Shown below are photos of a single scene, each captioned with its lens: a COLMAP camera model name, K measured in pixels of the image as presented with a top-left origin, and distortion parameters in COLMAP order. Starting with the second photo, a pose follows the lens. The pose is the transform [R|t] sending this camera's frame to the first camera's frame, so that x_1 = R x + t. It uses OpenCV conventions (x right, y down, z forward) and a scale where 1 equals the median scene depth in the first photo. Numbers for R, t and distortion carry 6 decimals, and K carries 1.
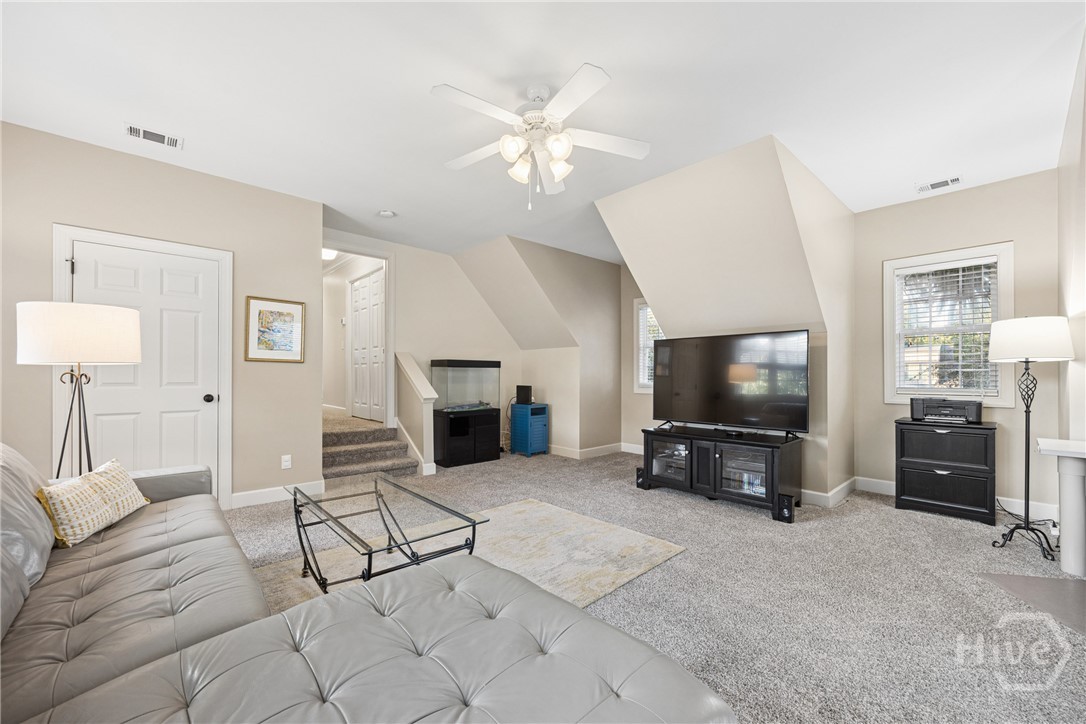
lens RADIAL K [[428.1, 0, 543.1], [0, 428.1, 370.7], [0, 0, 1]] dist [-0.002330, -0.000129]
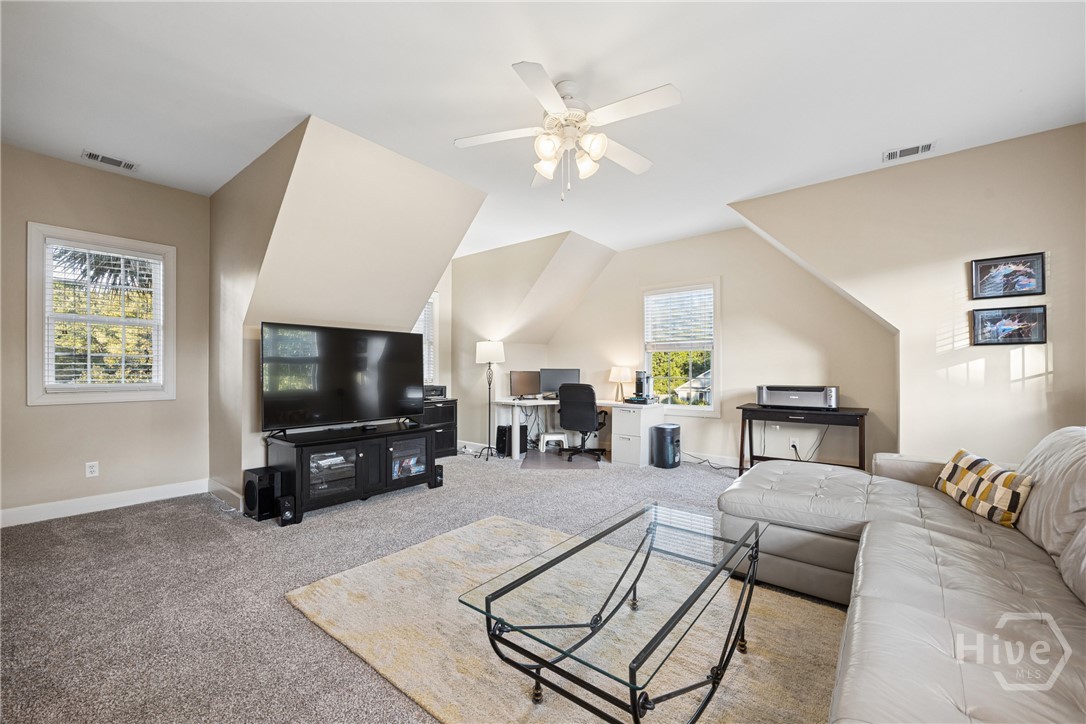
lens RADIAL K [[428.1, 0, 541.6], [0, 428.1, 367.6], [0, 0, 1]] dist [-0.002330, -0.000129]
pose [[-0.159656, 0.007894, 0.987141, -0.677216], [-0.006110, 0.999941, -0.008984, 0.011172], [-0.987154, -0.007466, -0.159599, 0.830354]]
